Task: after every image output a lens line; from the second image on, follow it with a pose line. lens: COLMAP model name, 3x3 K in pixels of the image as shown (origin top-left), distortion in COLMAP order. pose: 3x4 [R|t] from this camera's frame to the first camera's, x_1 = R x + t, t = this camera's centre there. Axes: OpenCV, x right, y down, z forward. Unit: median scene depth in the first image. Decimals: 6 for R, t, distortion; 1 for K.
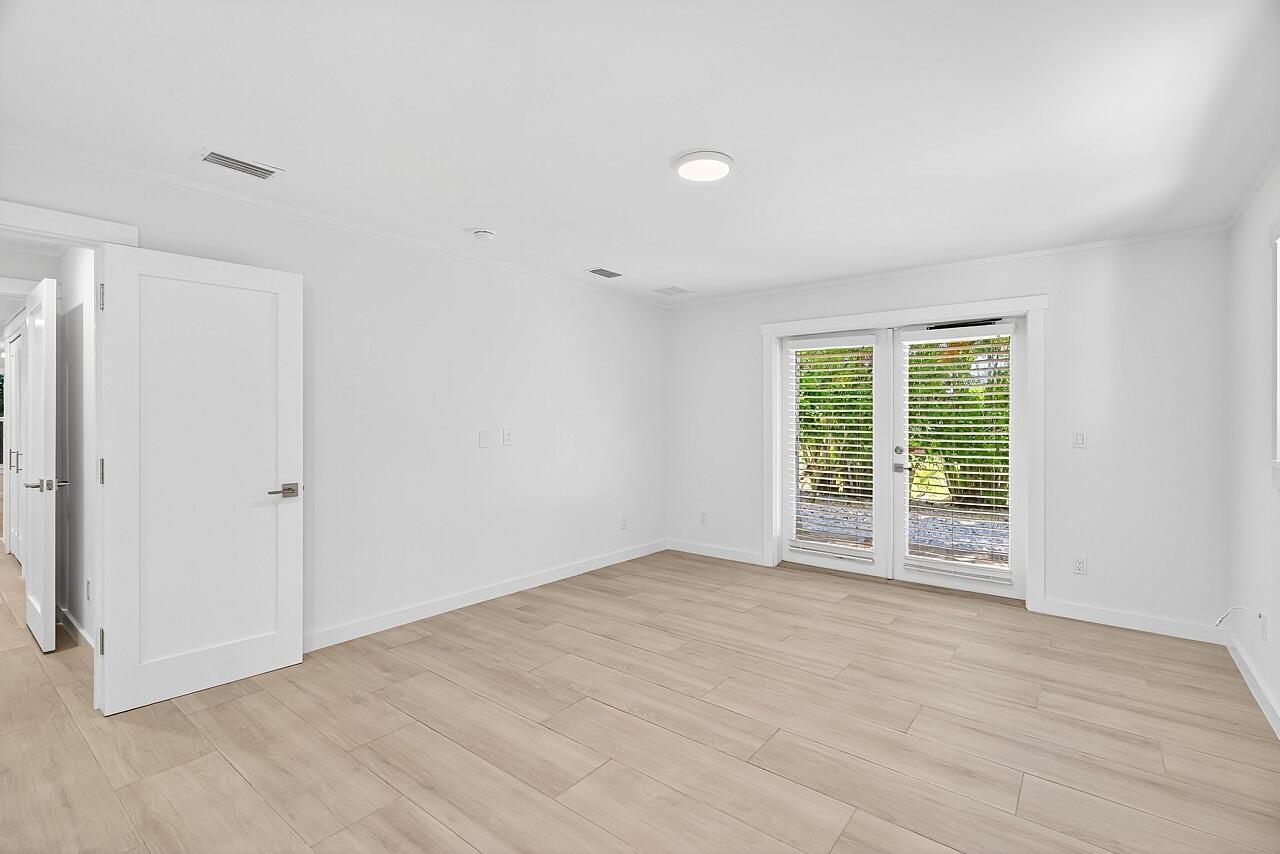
lens RADIAL K [[584.5, 0, 640.0], [0, 584.5, 427.0], [0, 0, 1]] dist [0.000280, 0.000552]
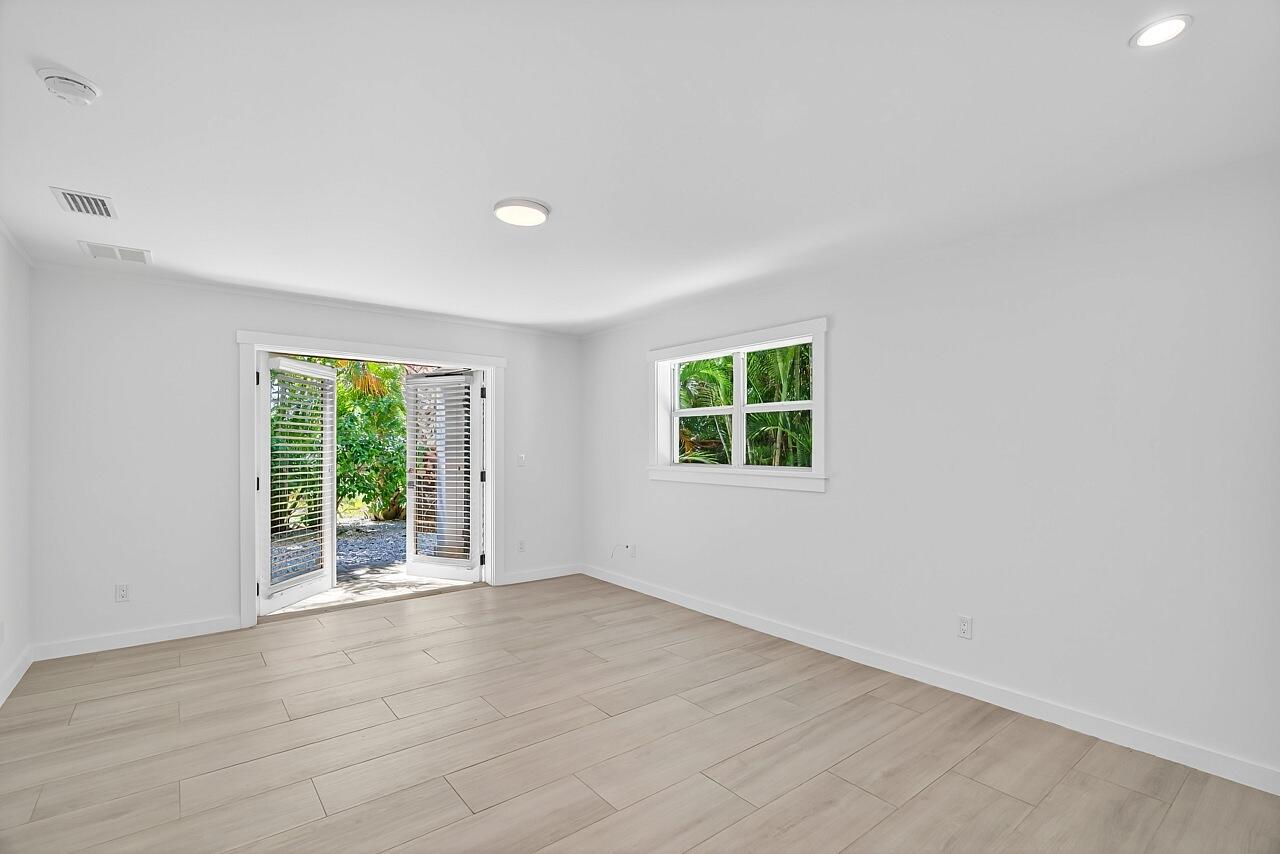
lens RADIAL K [[583.3, 0, 640.5], [0, 583.3, 438.4], [0, 0, 1]] dist [0.001531, 0.000631]
pose [[0.229109, 0.008489, 0.973364, -0.714311], [0.016328, 0.999788, -0.012562, -0.008645], [-0.973264, 0.018771, 0.228922, 0.438799]]
